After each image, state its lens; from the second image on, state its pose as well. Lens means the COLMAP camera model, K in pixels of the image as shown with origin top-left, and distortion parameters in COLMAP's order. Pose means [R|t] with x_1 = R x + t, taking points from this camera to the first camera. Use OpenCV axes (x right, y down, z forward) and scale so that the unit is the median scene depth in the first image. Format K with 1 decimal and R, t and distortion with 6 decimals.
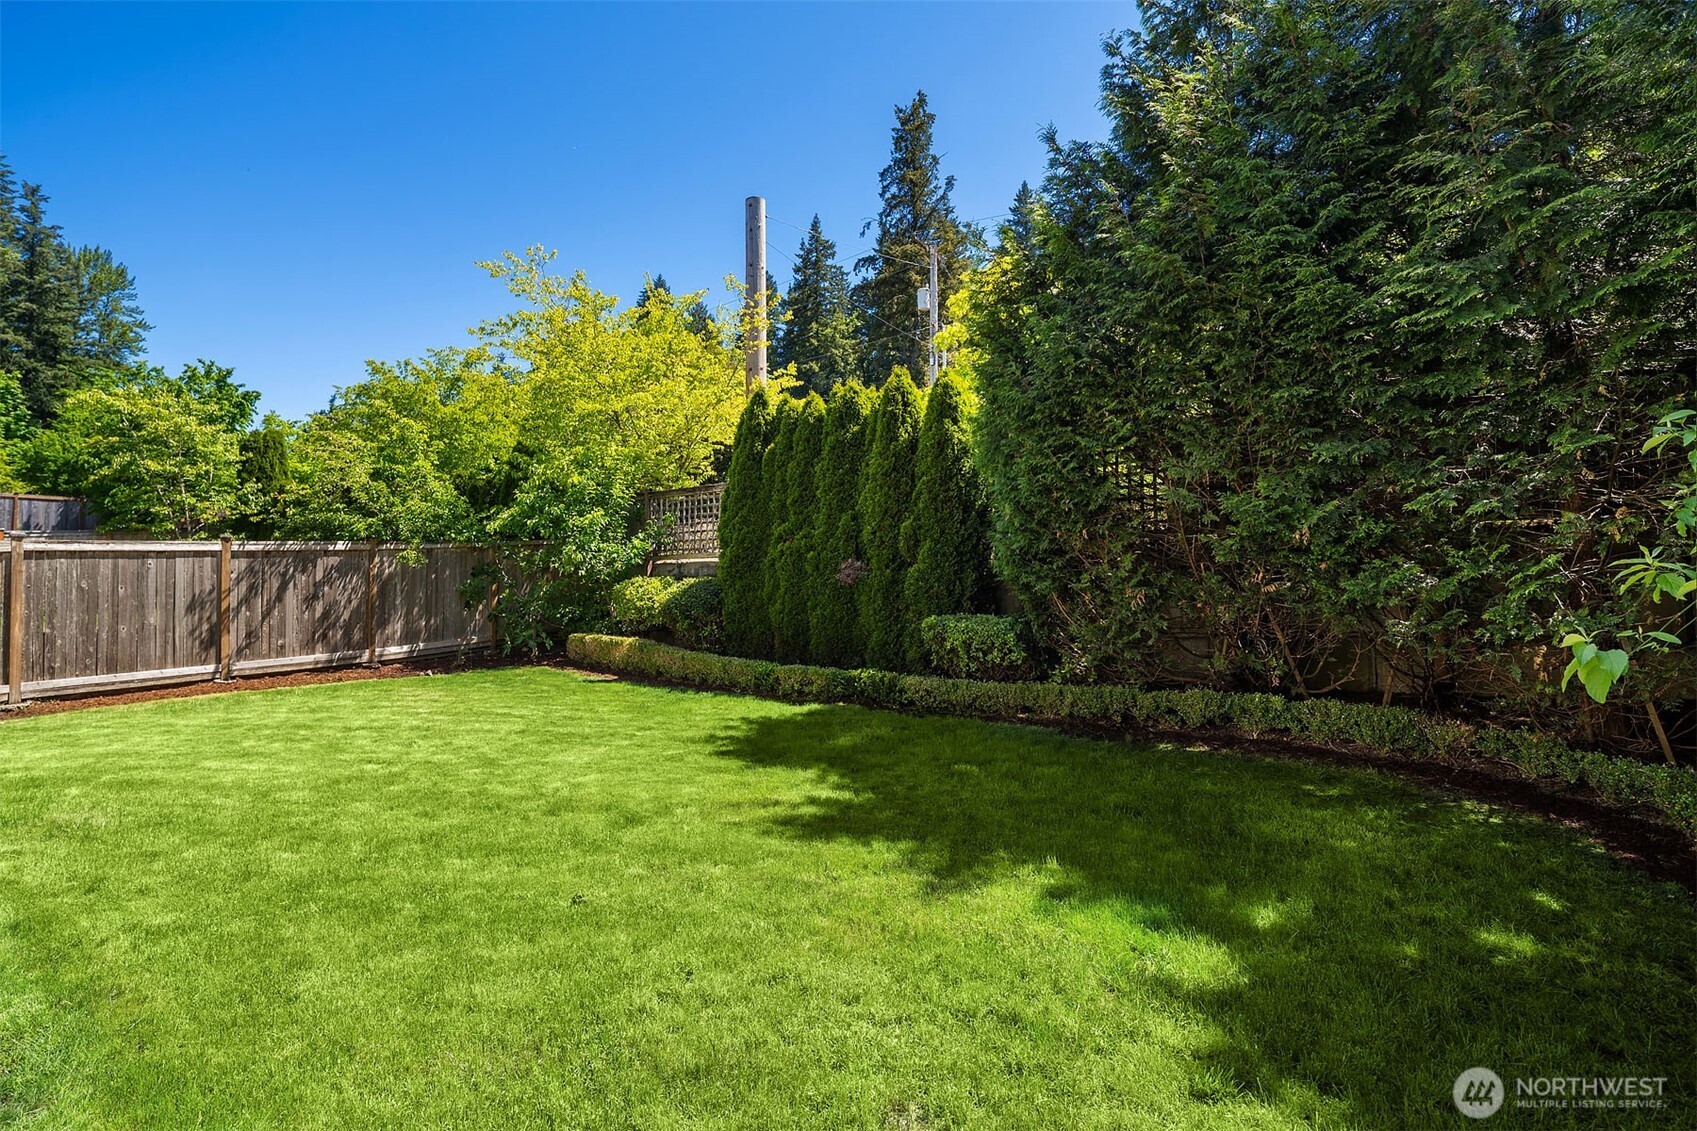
lens RADIAL K [[840.5, 0, 853.0], [0, 840.5, 568.6], [0, 0, 1]] dist [0.001925, -0.003771]
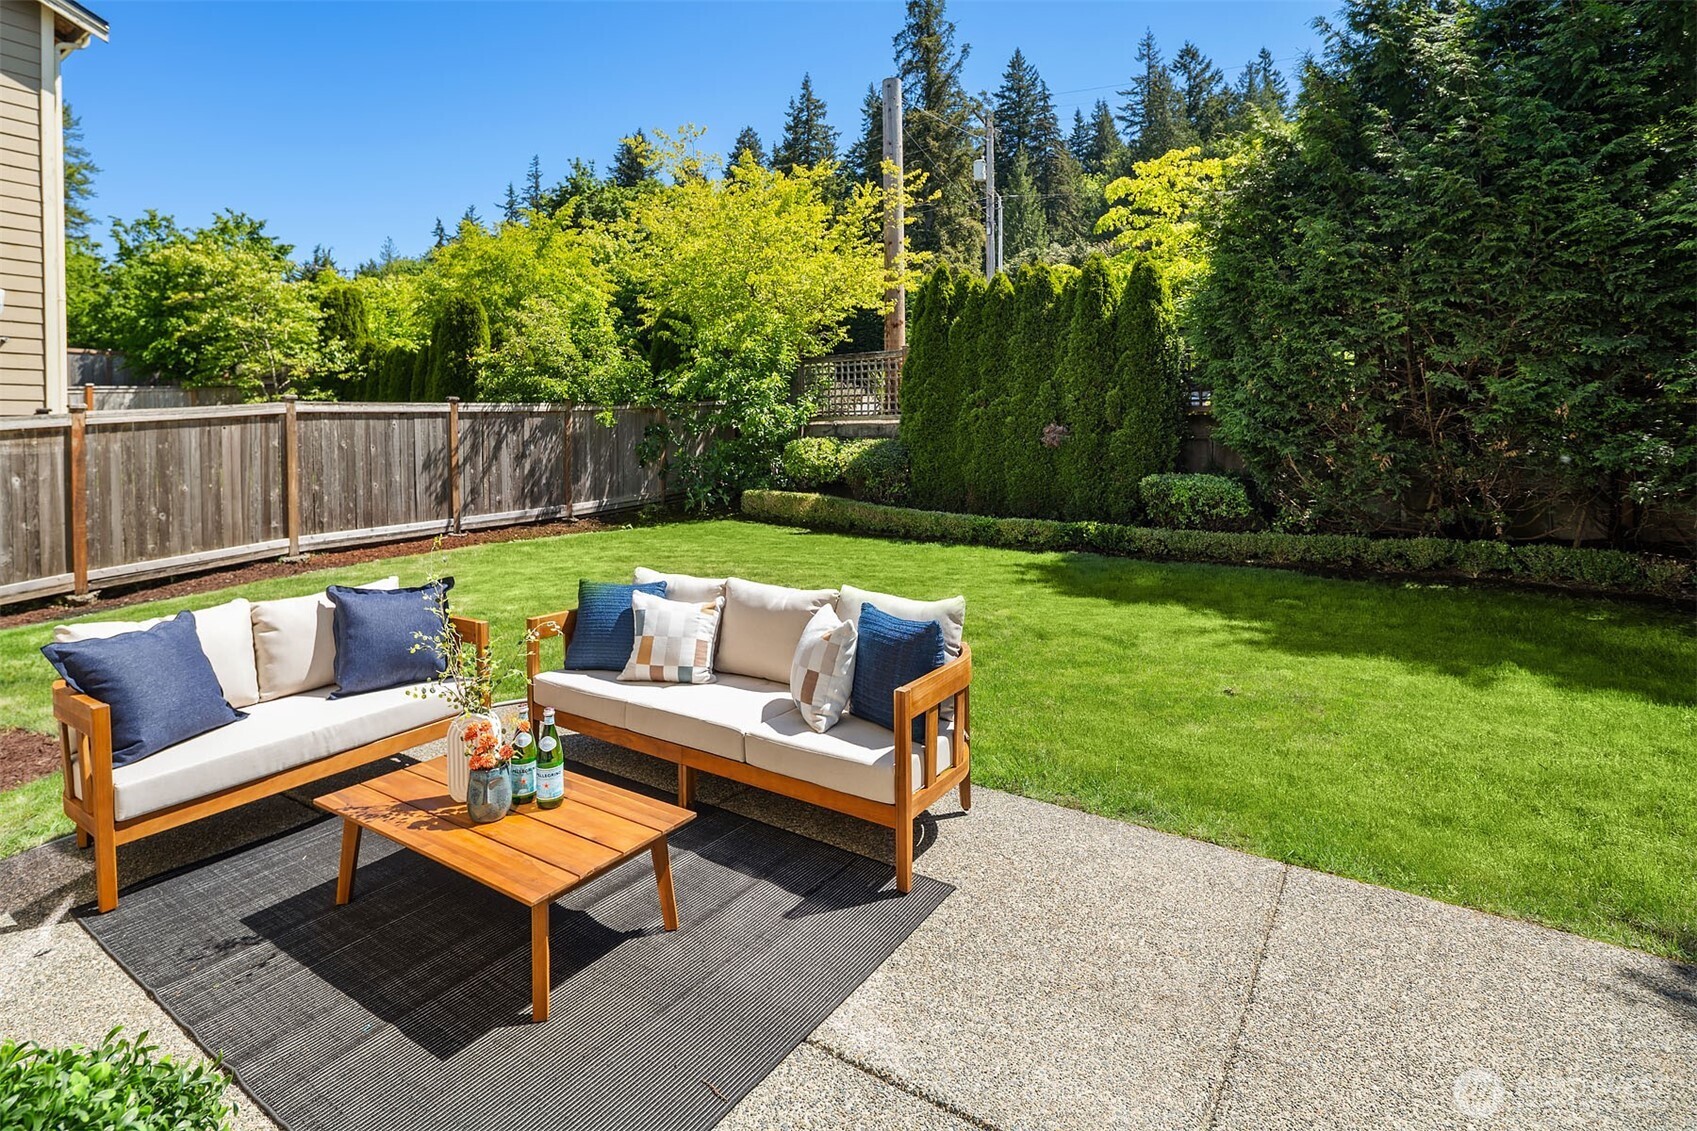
lens RADIAL K [[840.5, 0, 813.5], [0, 840.5, 458.5], [0, 0, 1]] dist [0.001925, -0.003771]
pose [[0.997961, 0.002504, 0.063776, -0.376188], [-0.005208, 0.999093, 0.042270, -0.010347], [-0.063612, -0.042516, 0.997069, -0.092975]]
